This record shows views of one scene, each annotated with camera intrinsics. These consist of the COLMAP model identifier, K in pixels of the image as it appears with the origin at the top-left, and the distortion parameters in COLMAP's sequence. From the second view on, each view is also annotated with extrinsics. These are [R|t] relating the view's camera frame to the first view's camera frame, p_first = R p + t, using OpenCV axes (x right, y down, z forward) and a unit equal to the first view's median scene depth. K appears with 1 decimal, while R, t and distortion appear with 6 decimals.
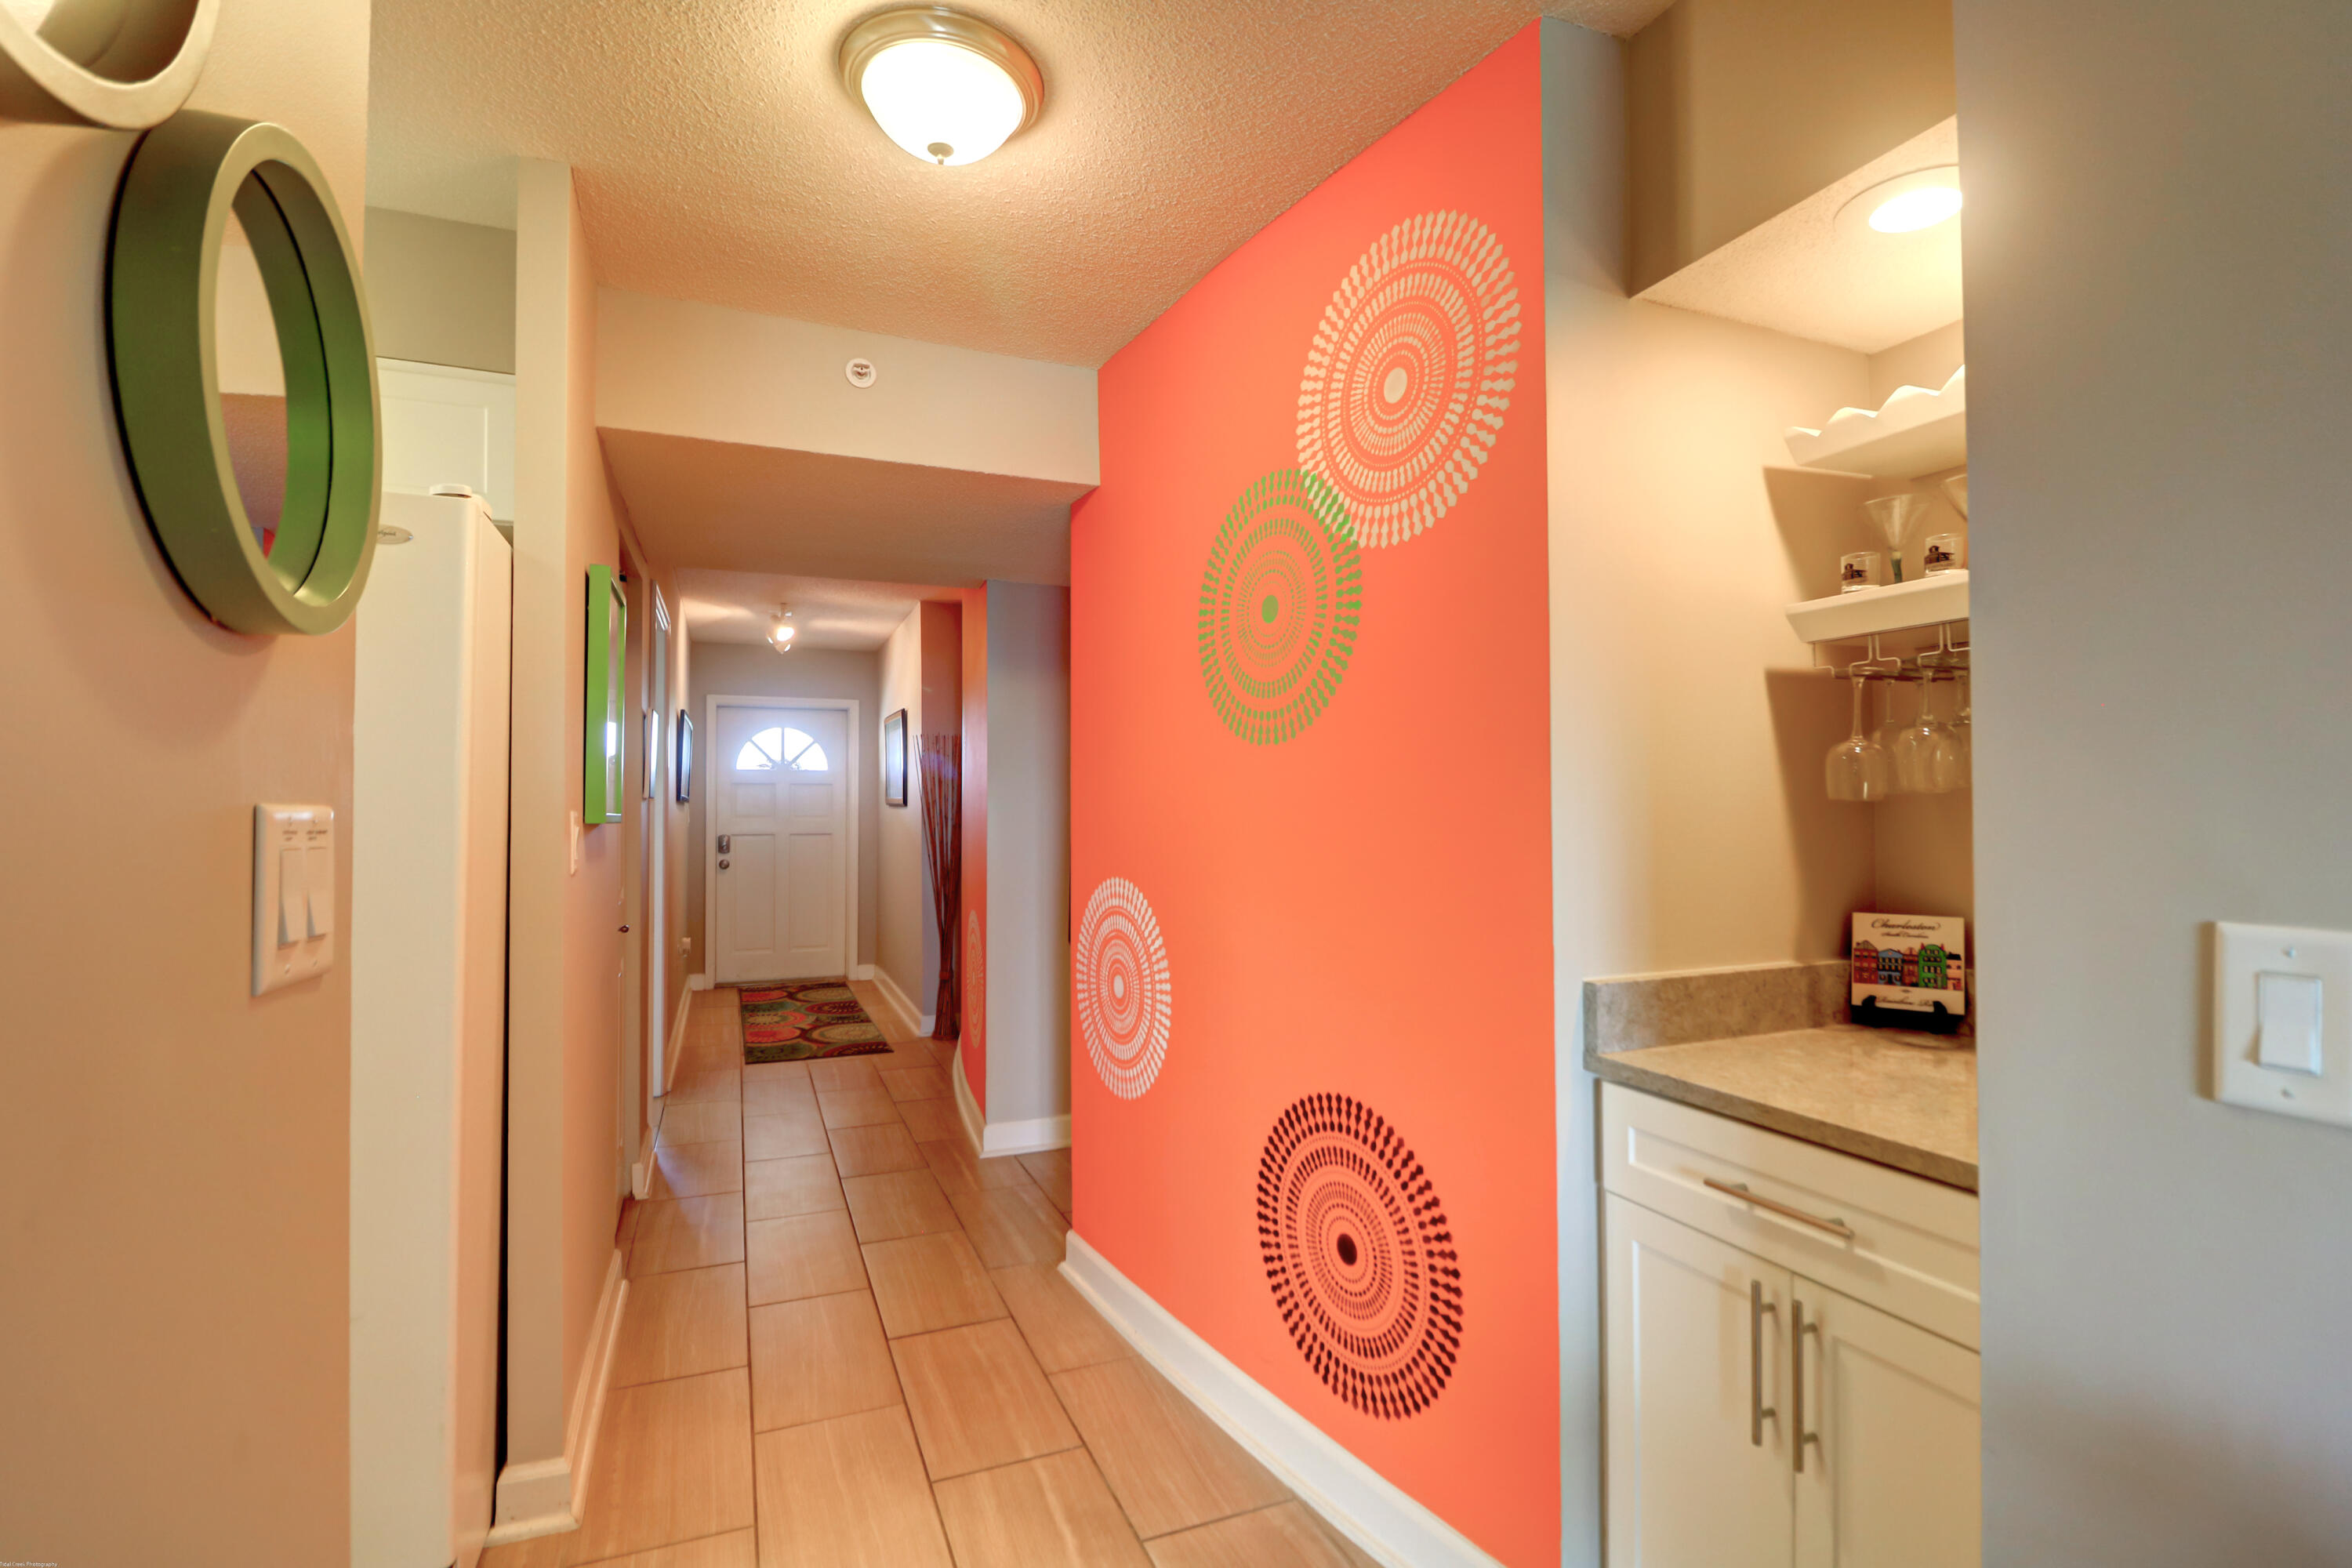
lens RADIAL K [[1084.4, 0, 1183.7], [0, 1084.4, 796.1], [0, 0, 1]] dist [0.002353, -0.006124]
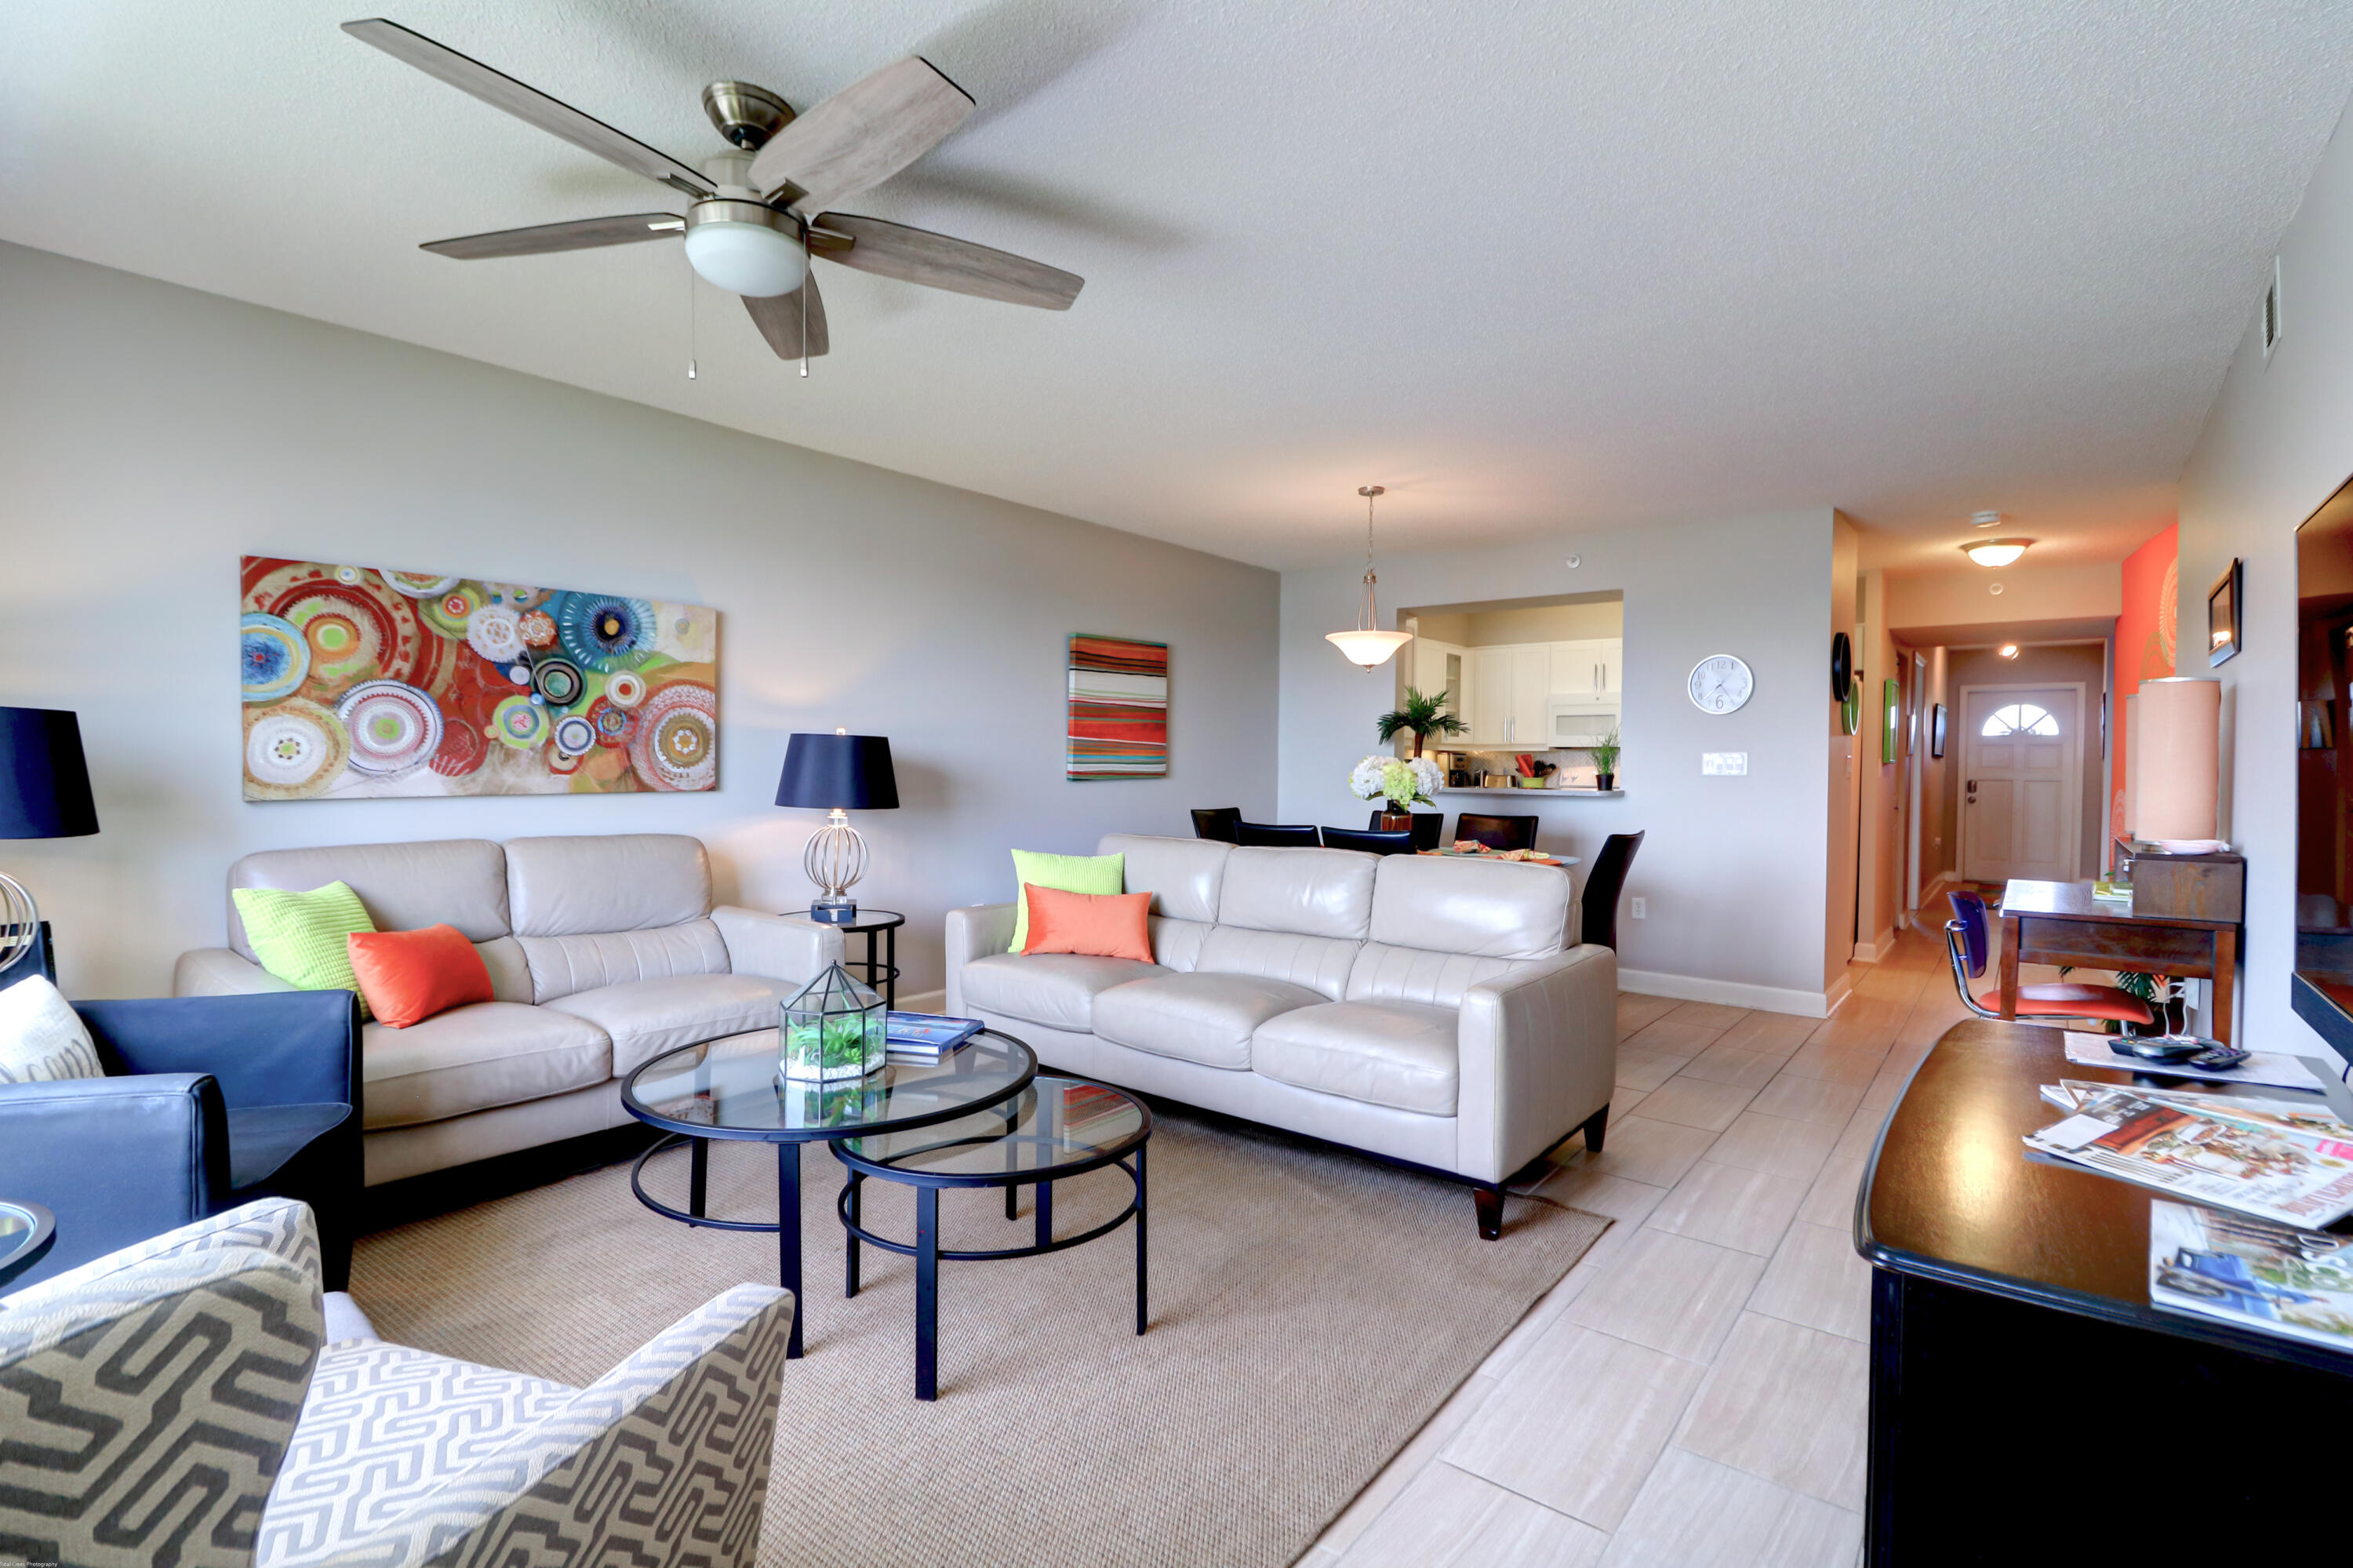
lens RADIAL K [[1084.9, 0, 1189.8], [0, 1084.9, 789.8], [0, 0, 1]] dist [0.002353, -0.006124]
pose [[0.488970, 0.026178, -0.871907, 1.211299], [0.002772, 0.999498, 0.031564, 0.000134], [0.872296, -0.017850, 0.488652, -2.294993]]
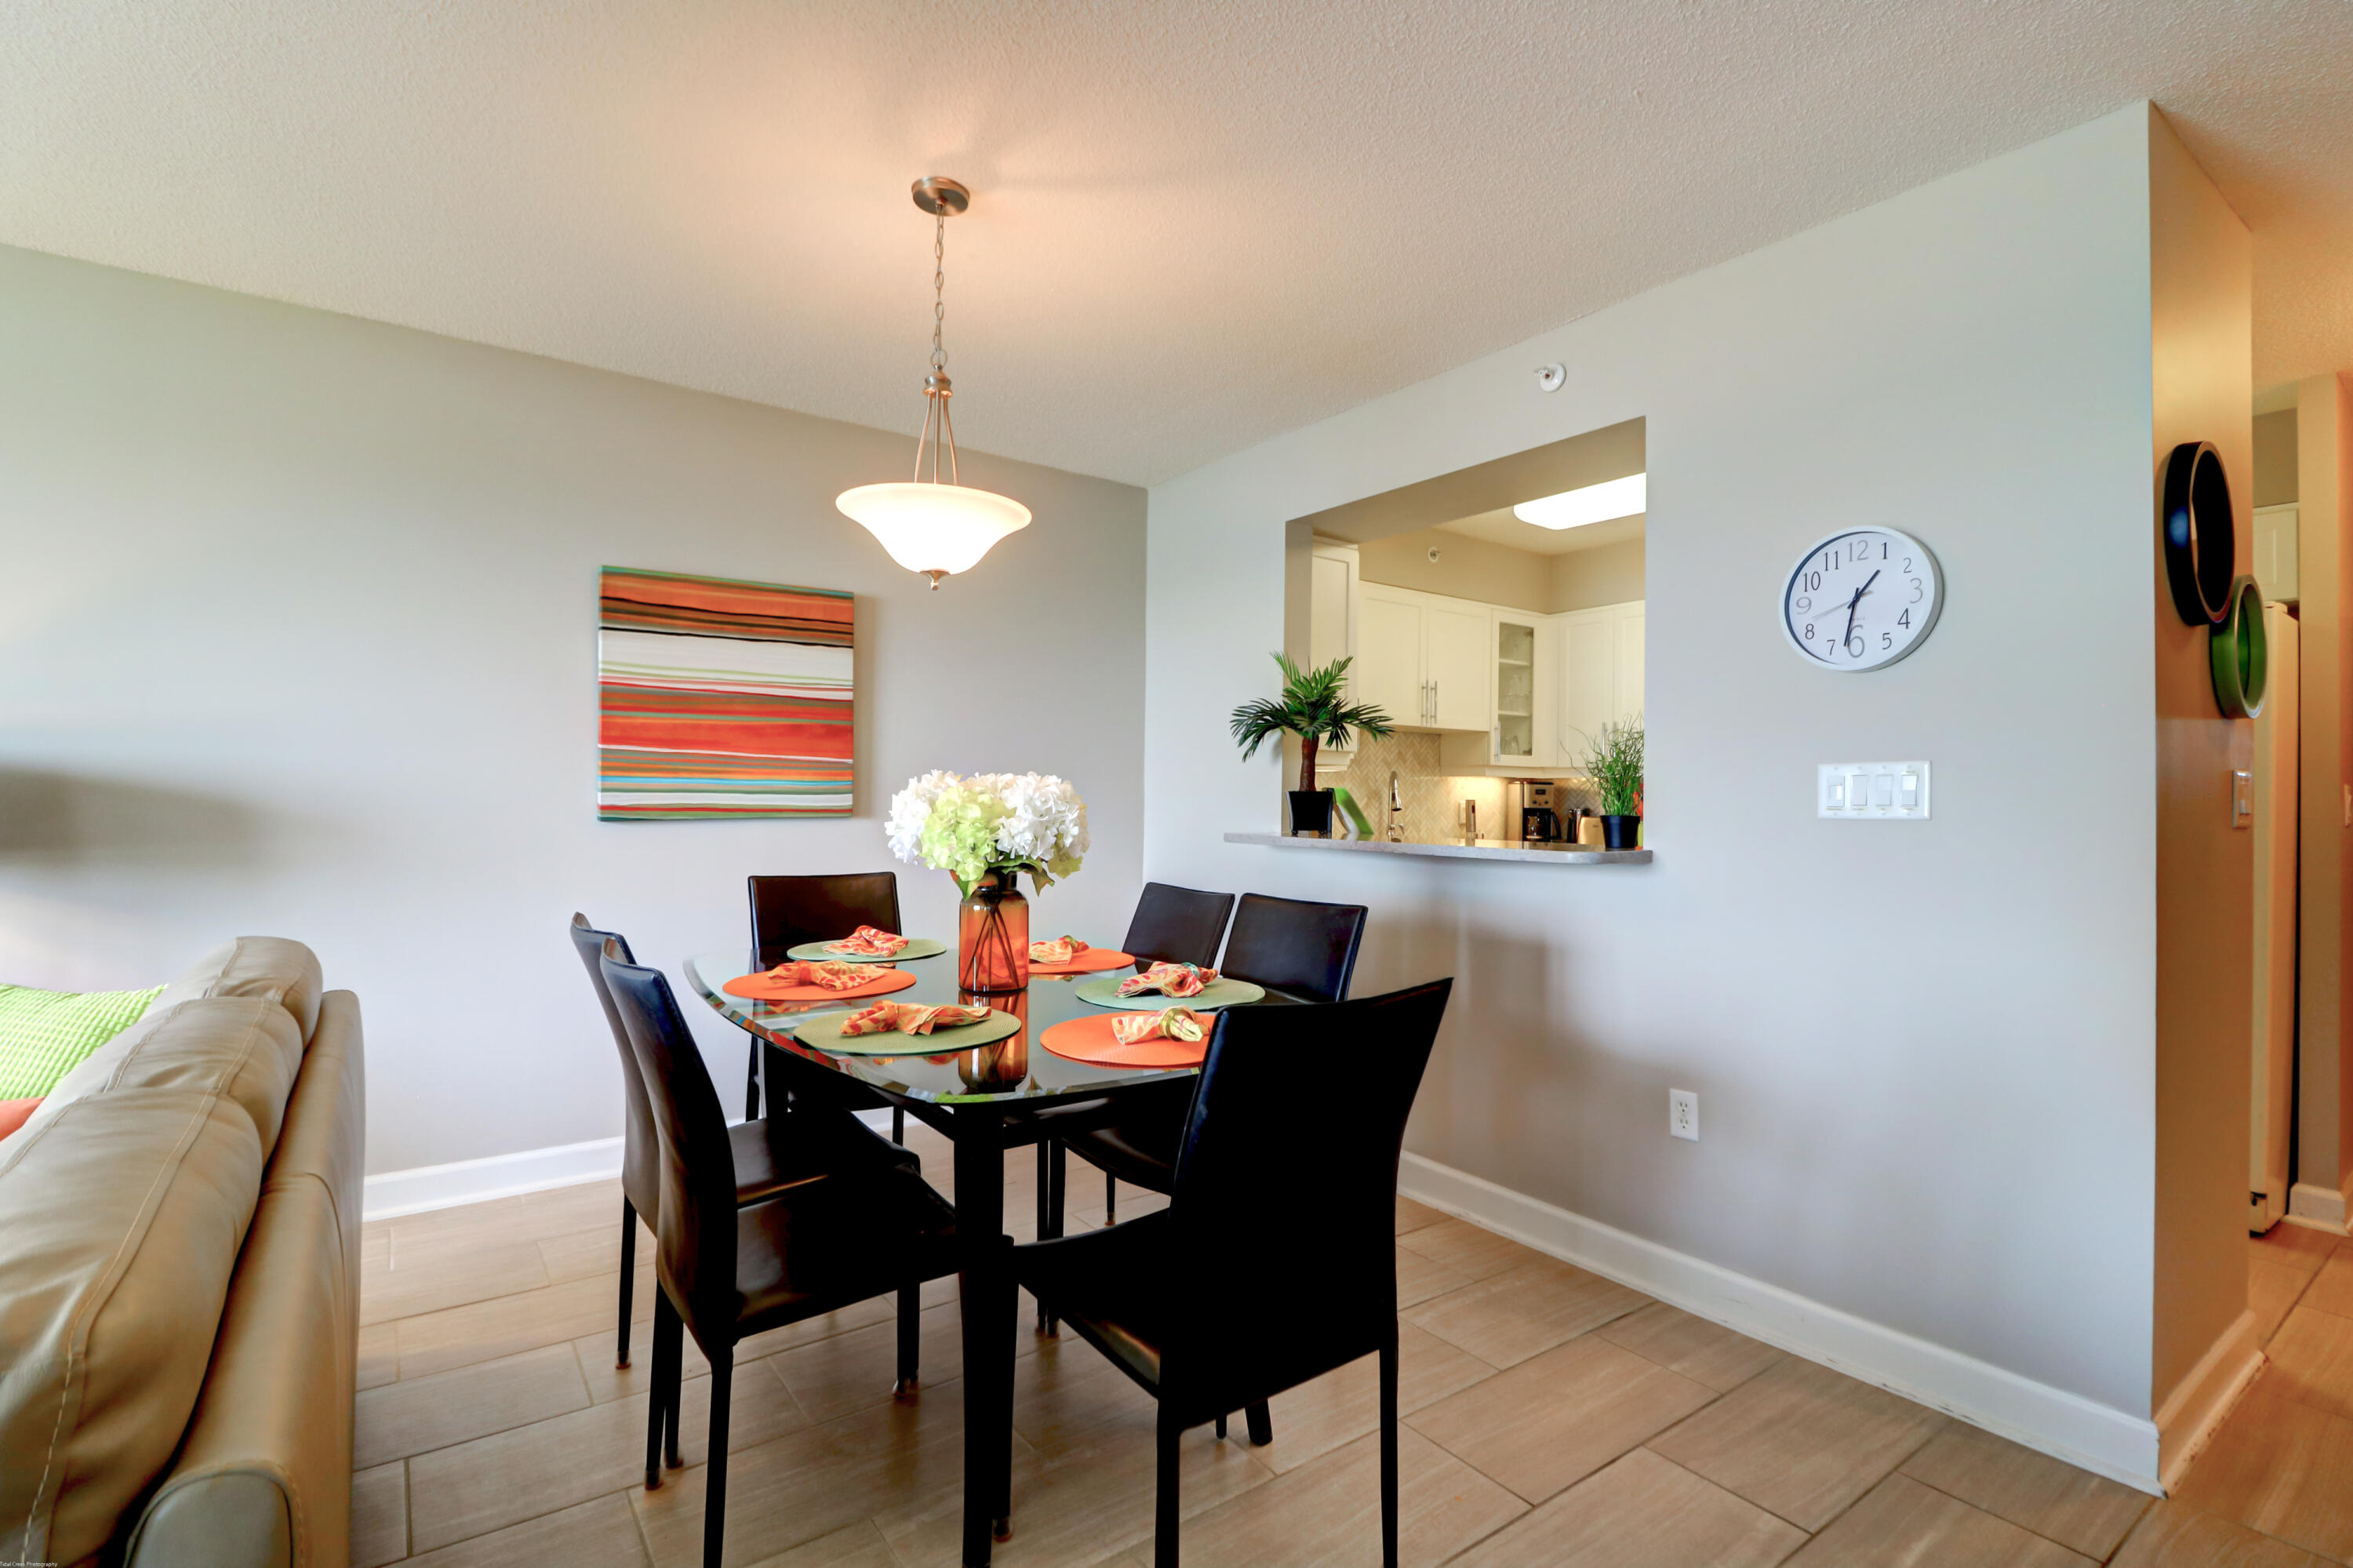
lens RADIAL K [[1084.9, 0, 1194.7], [0, 1084.9, 794.3], [0, 0, 1]] dist [0.002353, -0.006124]
pose [[0.242093, -0.001487, -0.970252, 0.489694], [0.001624, 0.999998, -0.001128, 0.024576], [0.970252, -0.001303, 0.242095, -0.891939]]
